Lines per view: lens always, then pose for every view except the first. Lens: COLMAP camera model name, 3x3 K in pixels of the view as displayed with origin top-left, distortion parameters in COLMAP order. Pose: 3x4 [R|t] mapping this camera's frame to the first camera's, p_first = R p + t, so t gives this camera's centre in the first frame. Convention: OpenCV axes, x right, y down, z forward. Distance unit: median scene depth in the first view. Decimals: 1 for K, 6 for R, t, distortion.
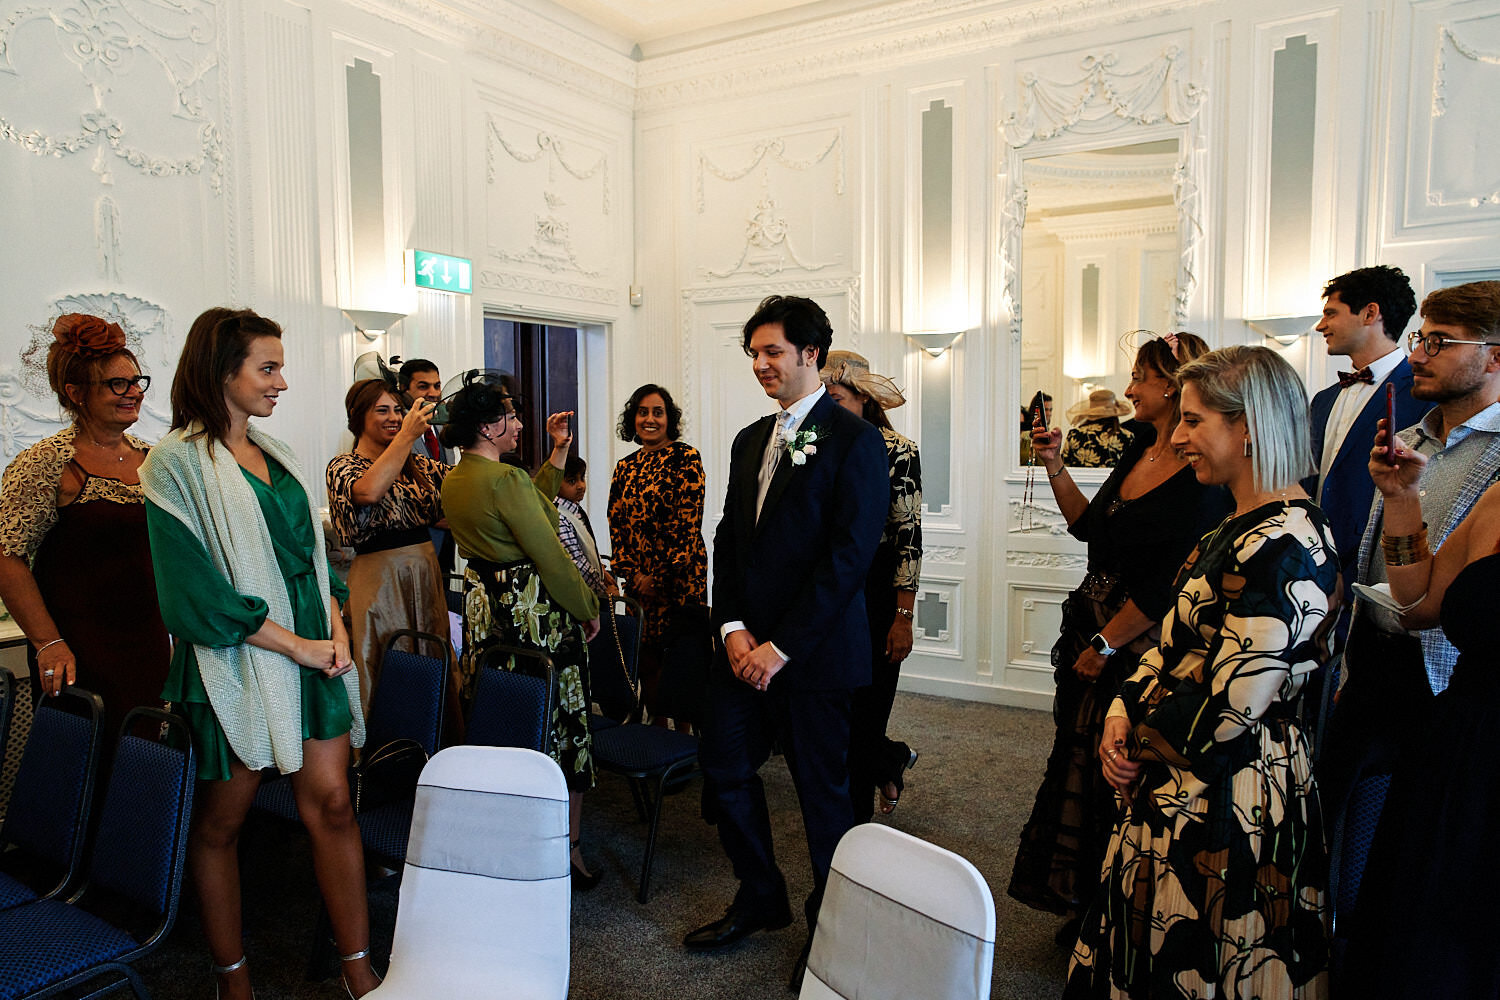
lens RADIAL K [[1004.3, 0, 750.0], [0, 1004.3, 500.0], [0, 0, 1]] dist [-0.043392, 0.055366]
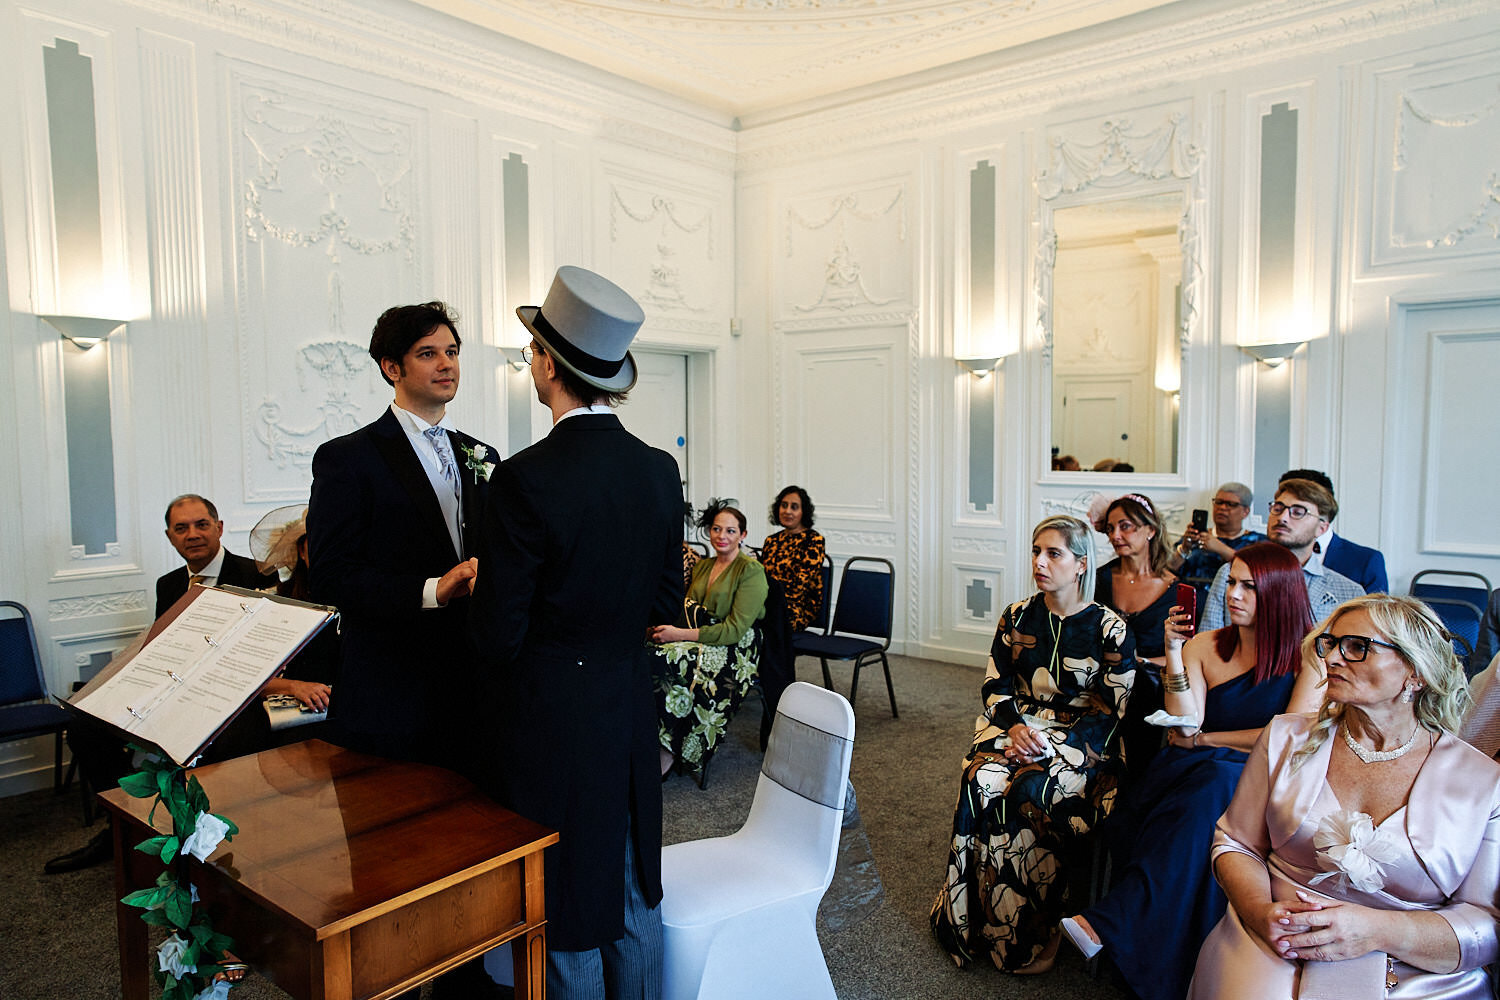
lens RADIAL K [[1004.3, 0, 750.0], [0, 1004.3, 500.0], [0, 0, 1]] dist [-0.043392, 0.055366]
pose [[0.989797, 0.007722, -0.142277, 0.091472], [-0.009162, 0.999913, -0.009468, 0.014728], [0.142191, 0.010675, 0.989782, -0.212444]]
